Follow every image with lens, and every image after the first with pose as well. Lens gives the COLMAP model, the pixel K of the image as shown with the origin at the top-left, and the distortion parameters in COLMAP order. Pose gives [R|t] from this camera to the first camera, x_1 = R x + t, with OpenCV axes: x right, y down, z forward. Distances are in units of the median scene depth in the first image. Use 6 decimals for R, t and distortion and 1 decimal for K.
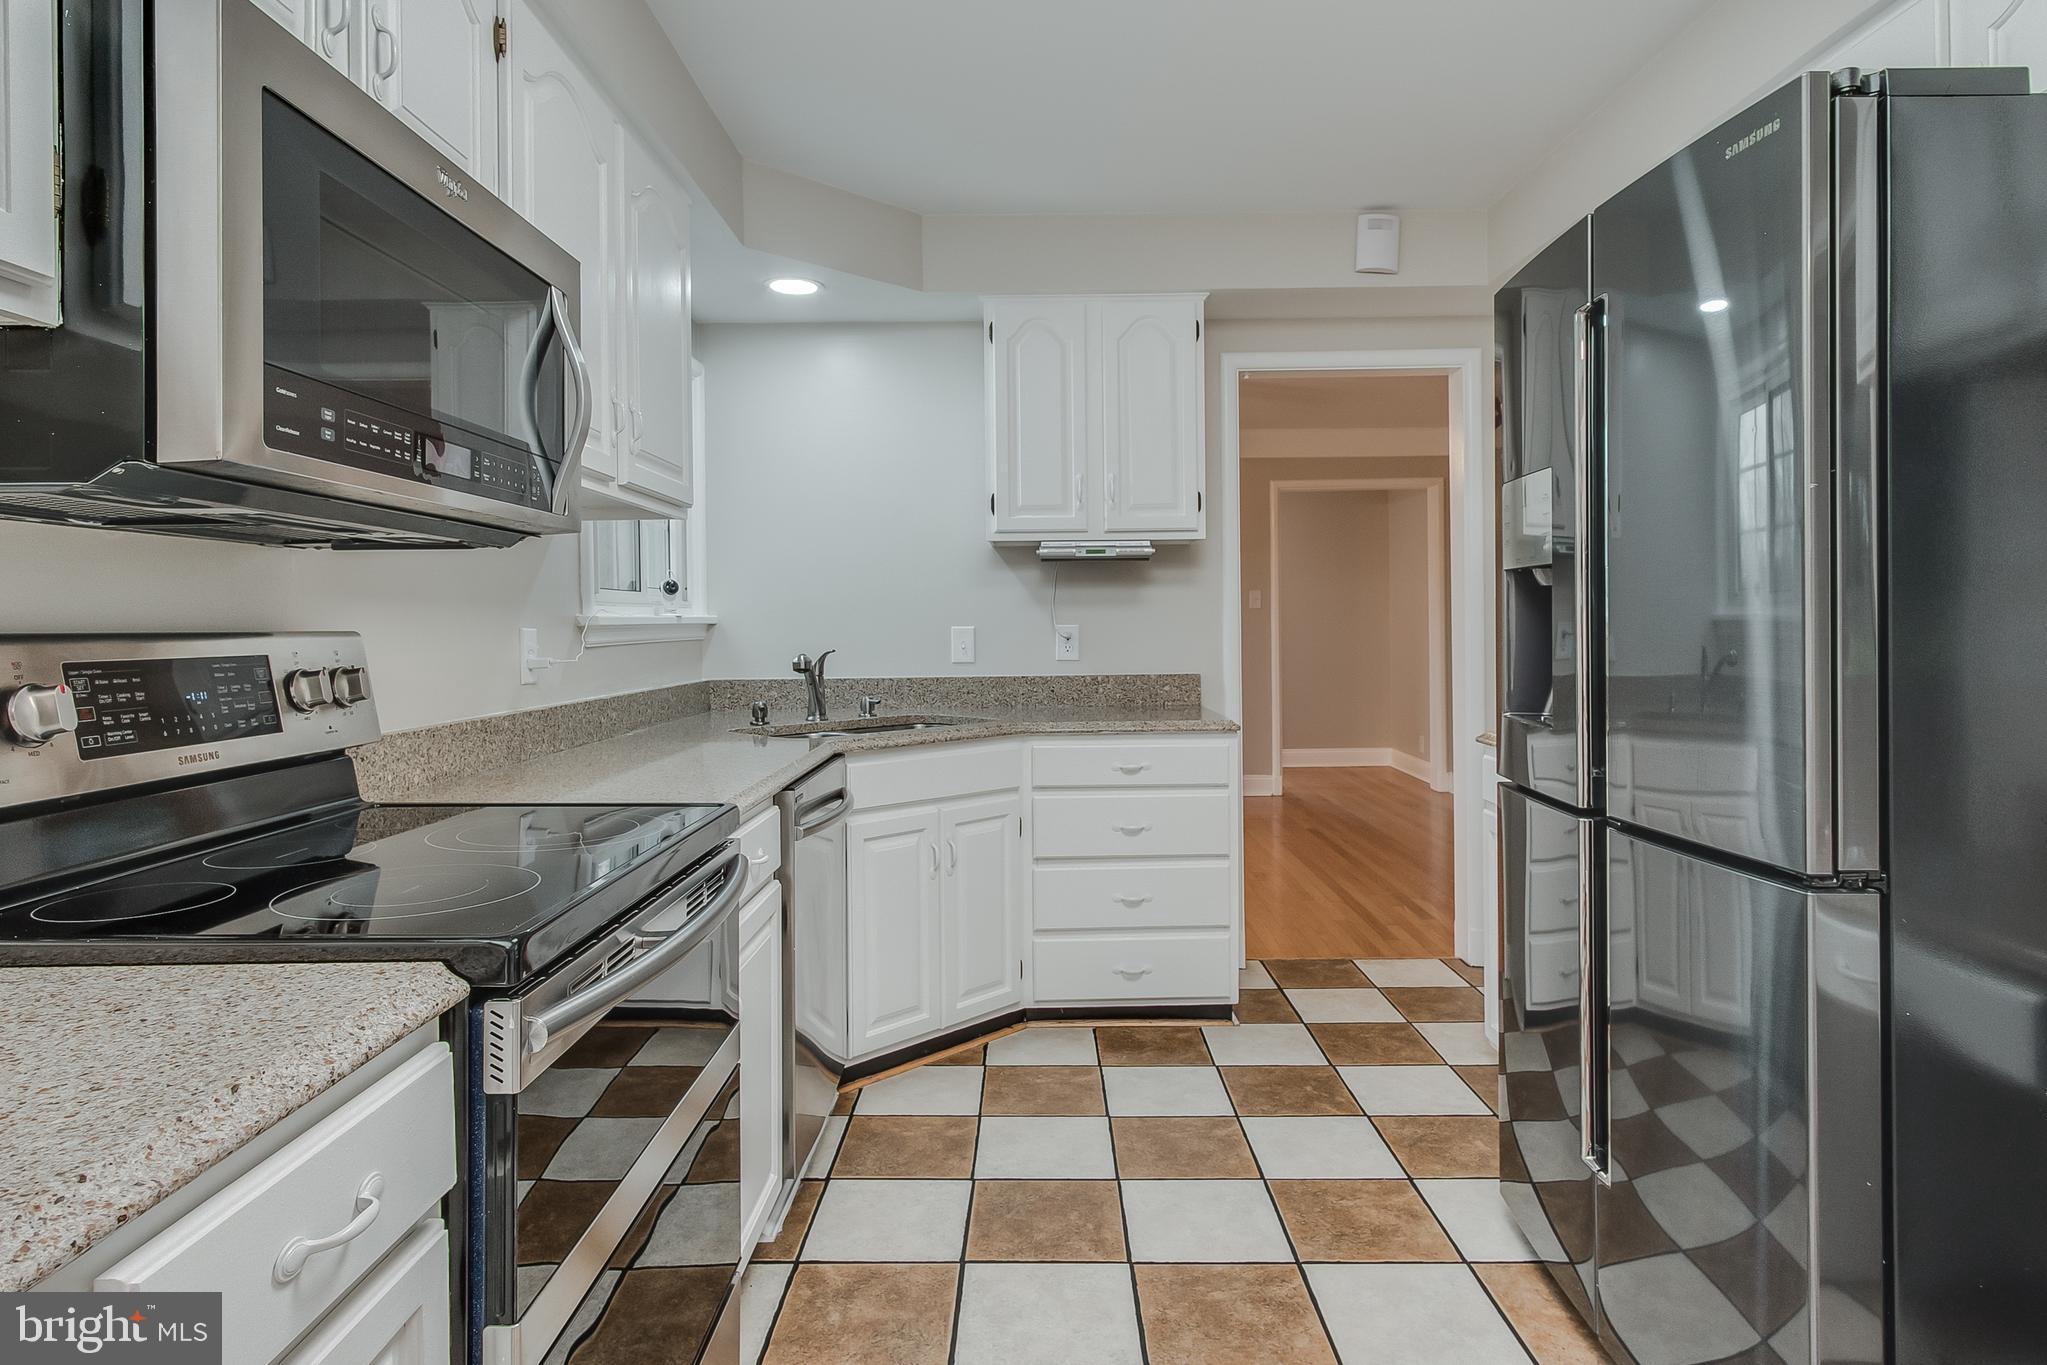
lens RADIAL K [[1097.6, 0, 1022.7], [0, 1097.6, 670.9], [0, 0, 1]] dist [0.002031, 0.000404]
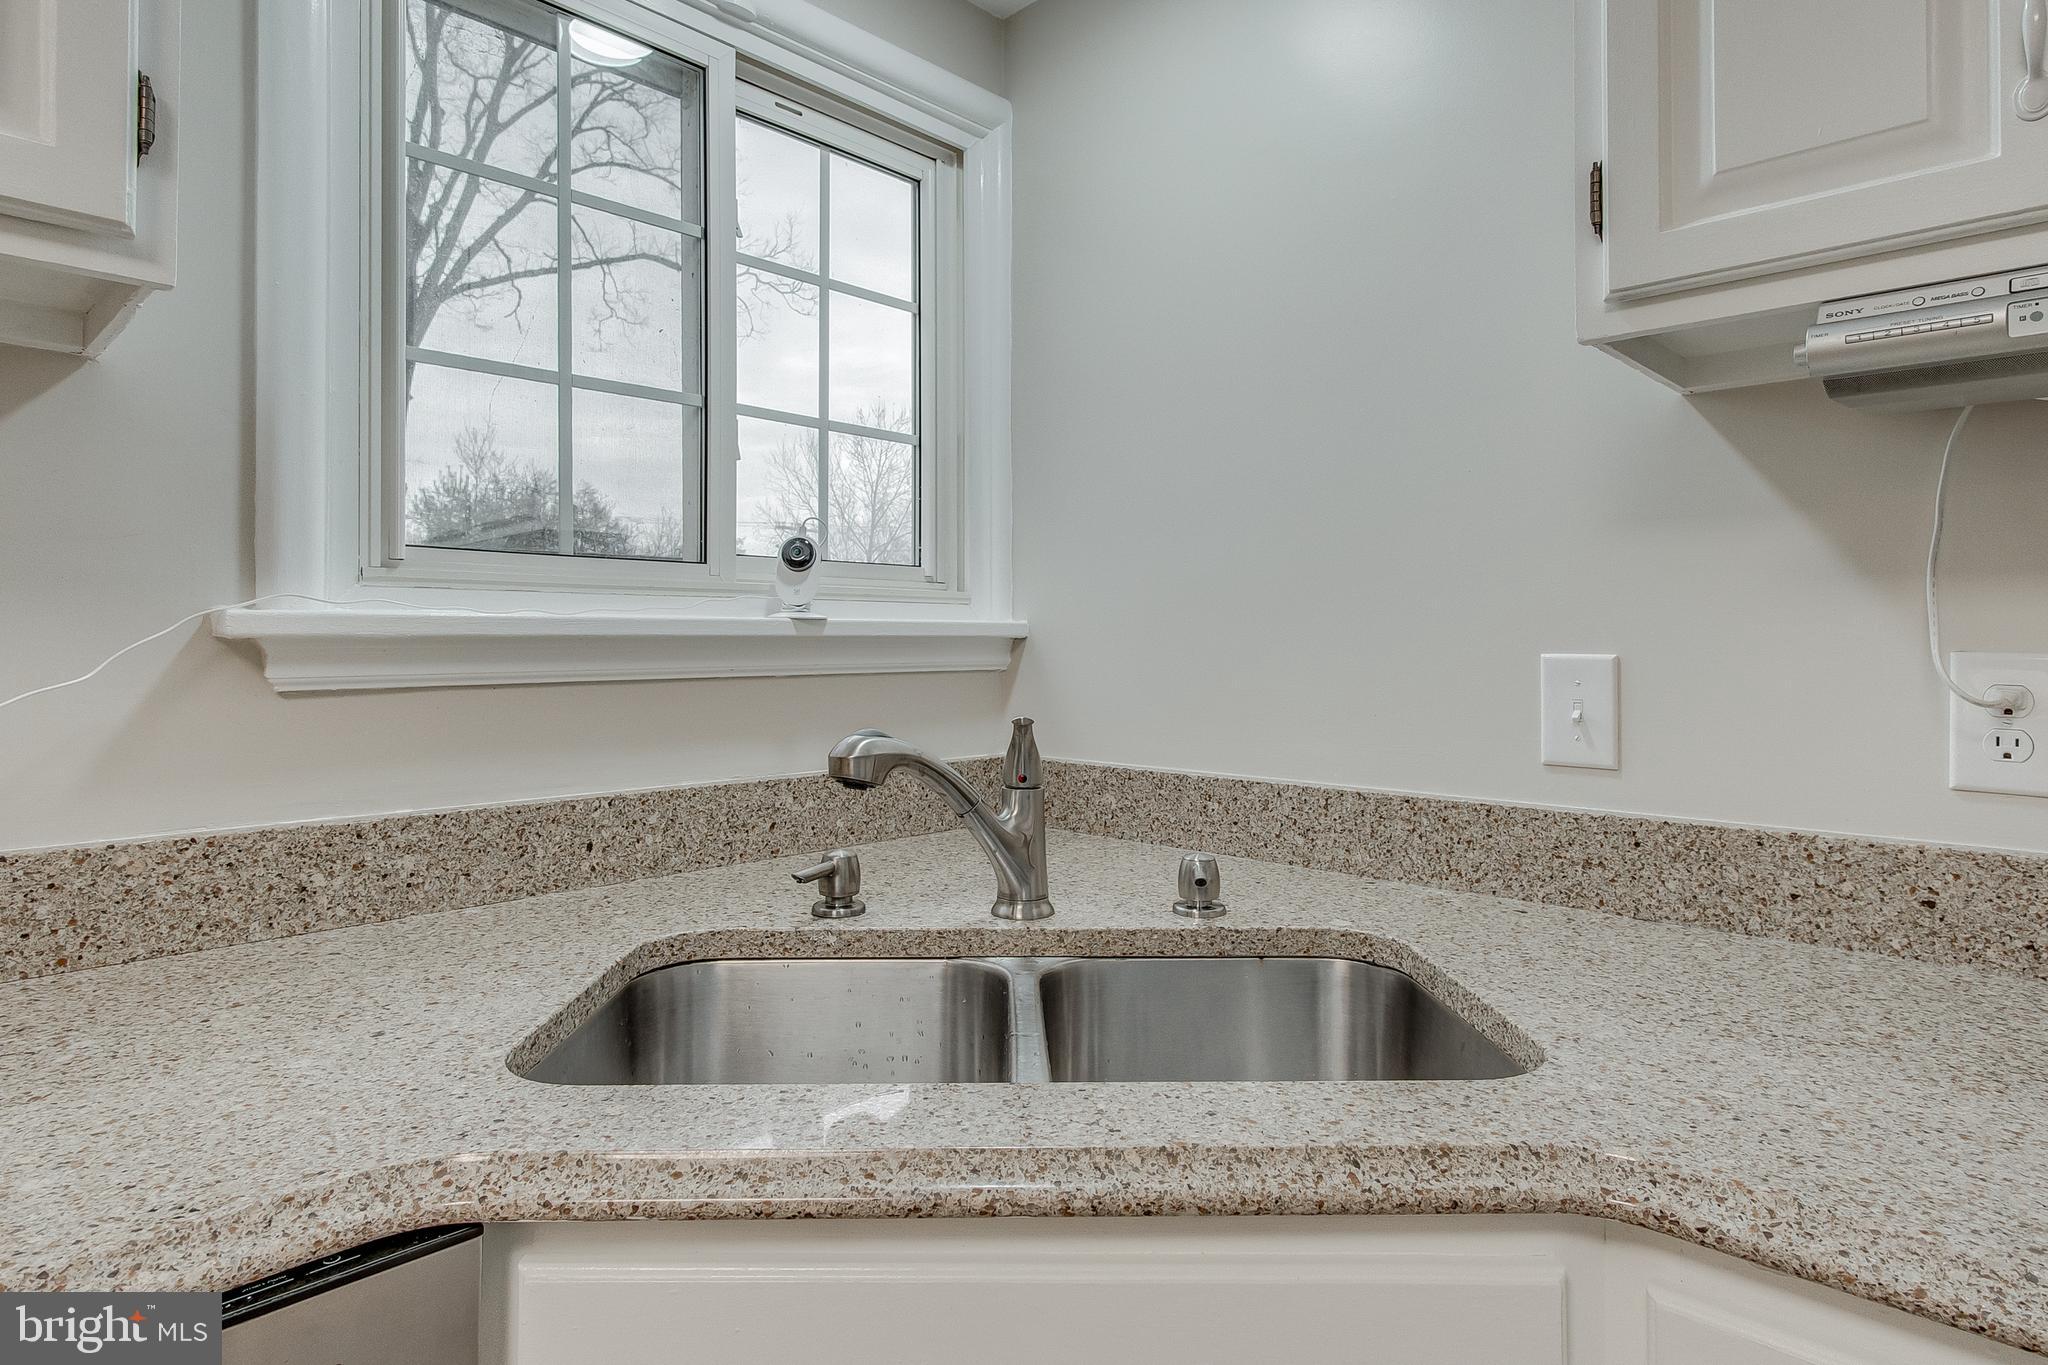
lens RADIAL K [[1128.5, 0, 1033.8], [0, 1128.5, 646.0], [0, 0, 1]] dist [0.010514, -0.000531]
pose [[0.734342, 0.015728, -0.678597, 0.057917], [-0.040784, 0.998948, -0.020981, -0.031503], [0.677553, 0.043083, 0.734211, 0.686070]]
